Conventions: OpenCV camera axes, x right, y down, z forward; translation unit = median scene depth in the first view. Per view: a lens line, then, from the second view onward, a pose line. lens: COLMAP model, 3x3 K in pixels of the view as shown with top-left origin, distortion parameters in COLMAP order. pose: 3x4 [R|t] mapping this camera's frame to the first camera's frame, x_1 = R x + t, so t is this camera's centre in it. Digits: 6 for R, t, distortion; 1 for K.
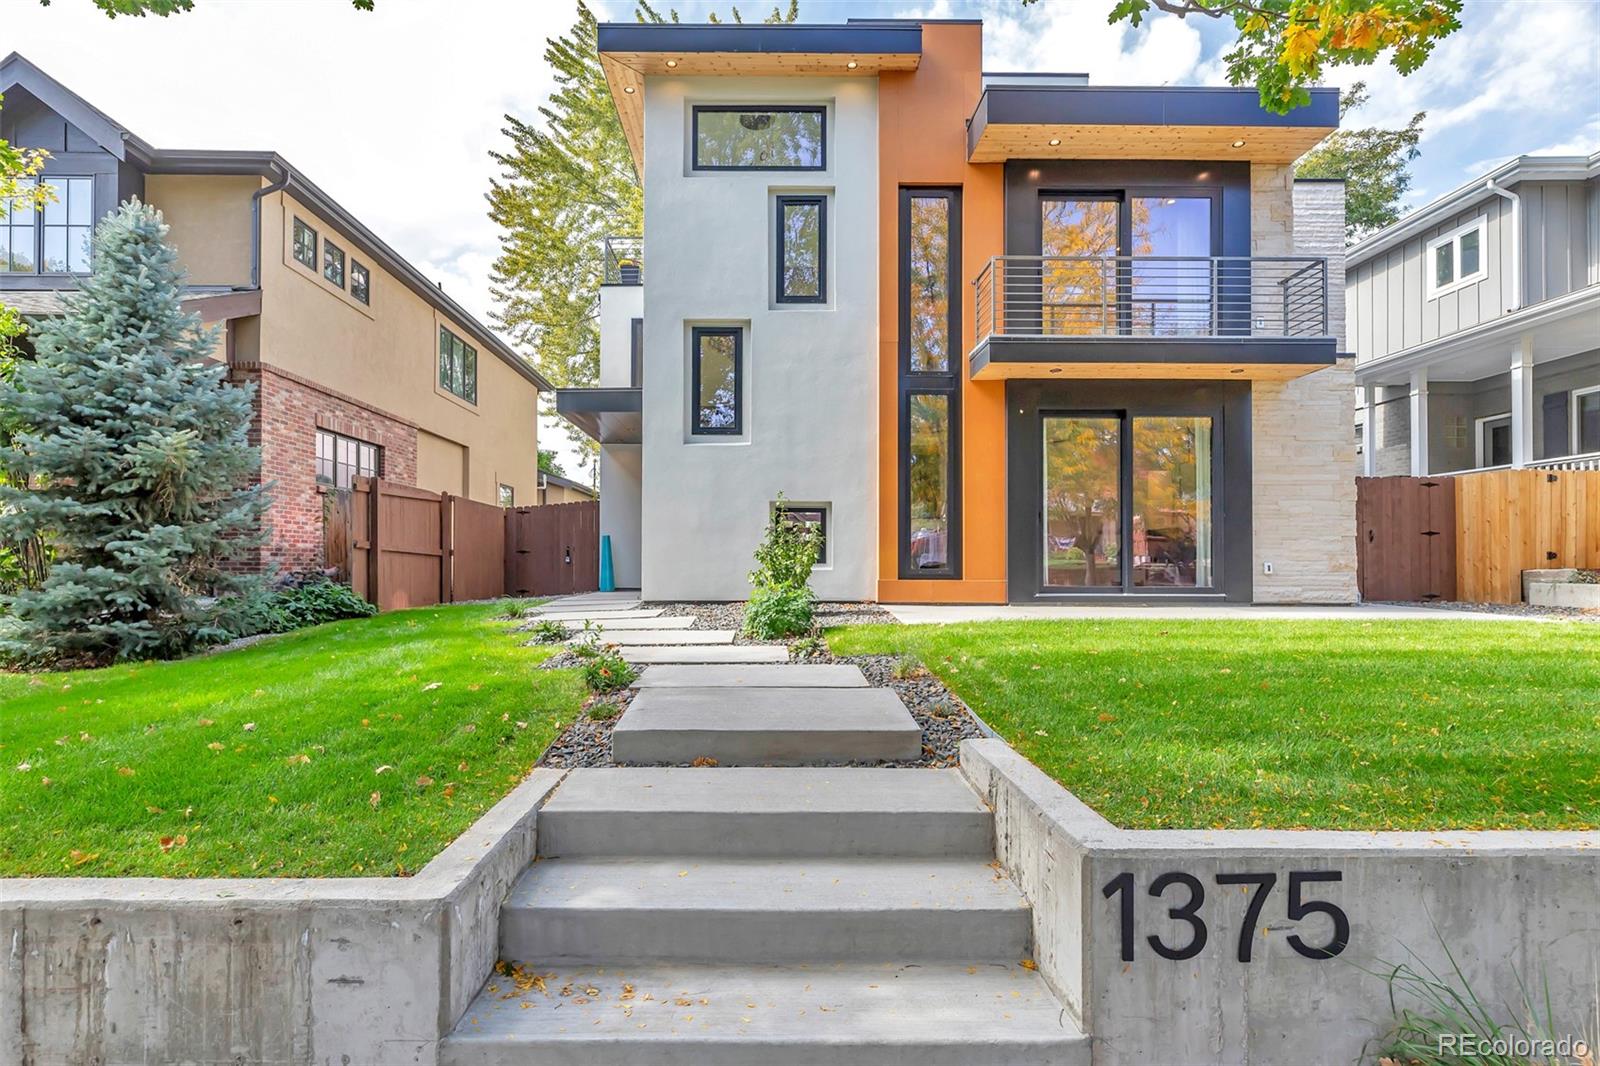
lens RADIAL K [[804.3, 0, 793.1], [0, 804.3, 555.0], [0, 0, 1]] dist [-0.001192, 0.001388]
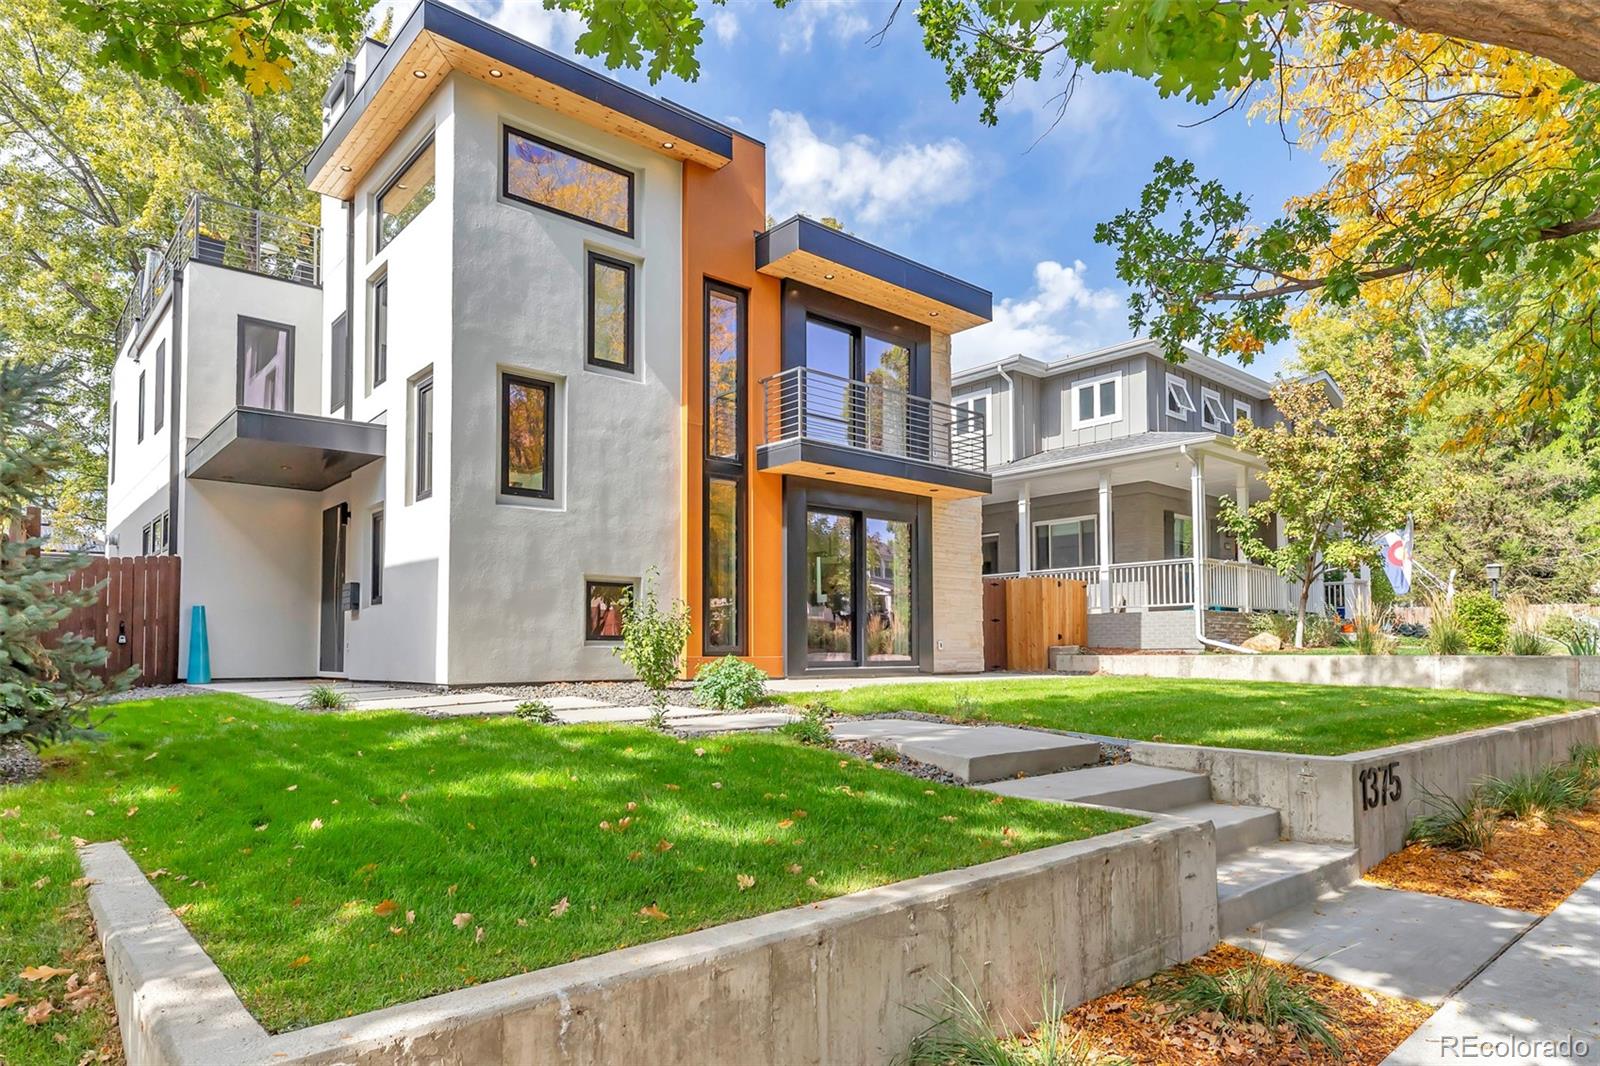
lens RADIAL K [[931.7, 0, 800.6], [0, 931.7, 616.0], [0, 0, 1]] dist [0.014340, 0.000593]
pose [[0.762635, 0.019280, 0.646542, -0.533967], [-0.000422, 0.999570, -0.029309, 0.013480], [-0.646829, 0.022079, 0.762315, 0.013127]]
